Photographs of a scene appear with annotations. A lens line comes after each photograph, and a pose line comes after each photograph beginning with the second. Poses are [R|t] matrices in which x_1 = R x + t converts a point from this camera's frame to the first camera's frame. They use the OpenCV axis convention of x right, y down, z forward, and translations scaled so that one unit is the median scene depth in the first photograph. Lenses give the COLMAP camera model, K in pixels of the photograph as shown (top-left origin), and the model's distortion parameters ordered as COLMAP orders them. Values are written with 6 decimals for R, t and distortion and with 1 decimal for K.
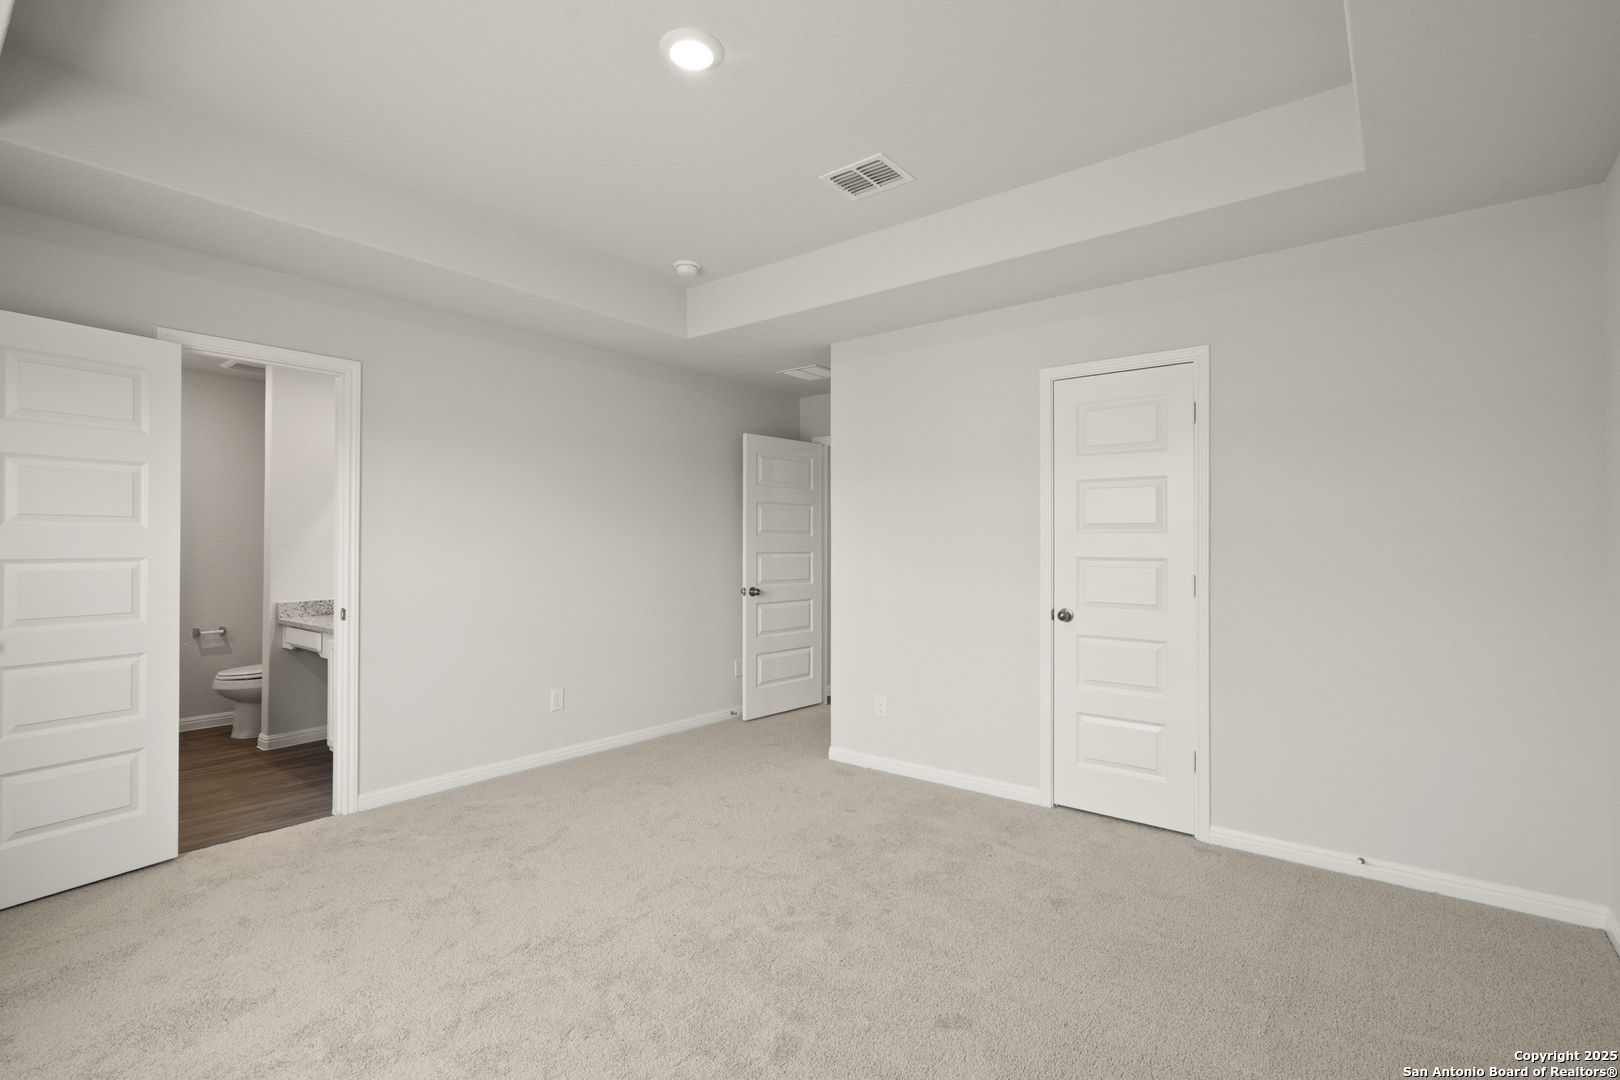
lens RADIAL K [[738.7, 0, 823.4], [0, 738.7, 527.0], [0, 0, 1]] dist [-0.015925, 0.000398]
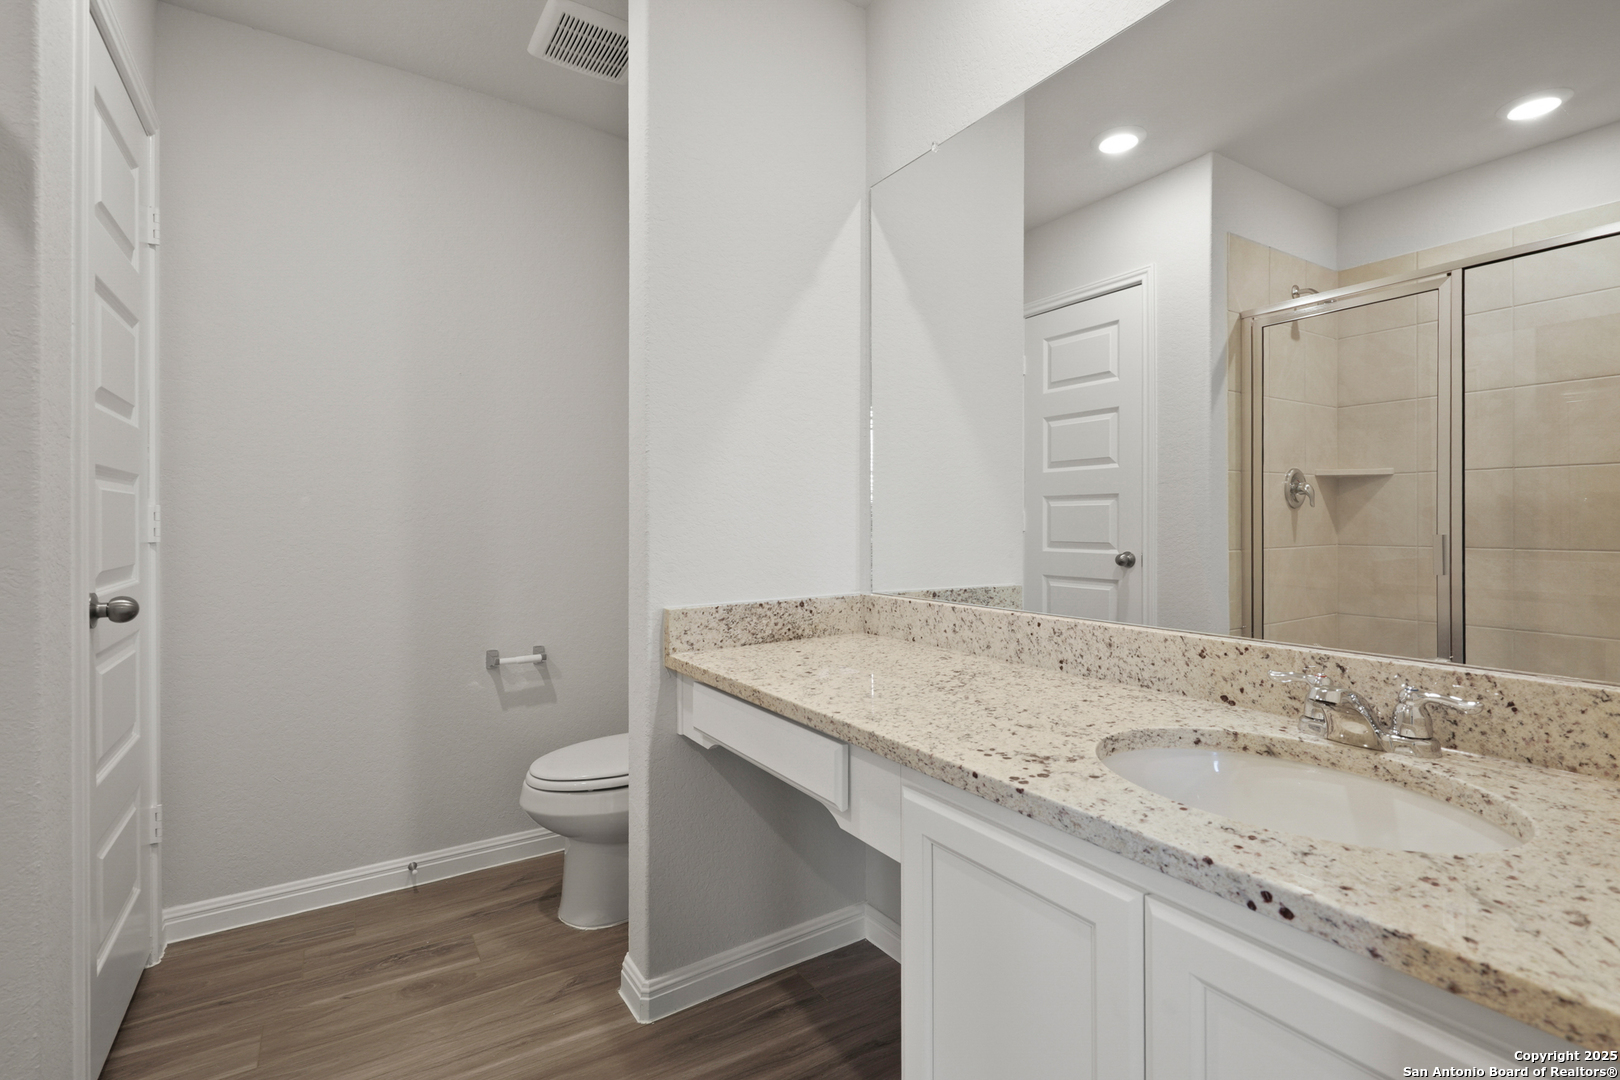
lens RADIAL K [[738.7, 0, 811.3], [0, 738.7, 531.0], [0, 0, 1]] dist [-0.015925, 0.000398]
pose [[0.942552, 0.004682, -0.334027, -0.548128], [0.008174, 0.999279, 0.037070, 0.051301], [0.333959, -0.037671, 0.941834, 0.674274]]
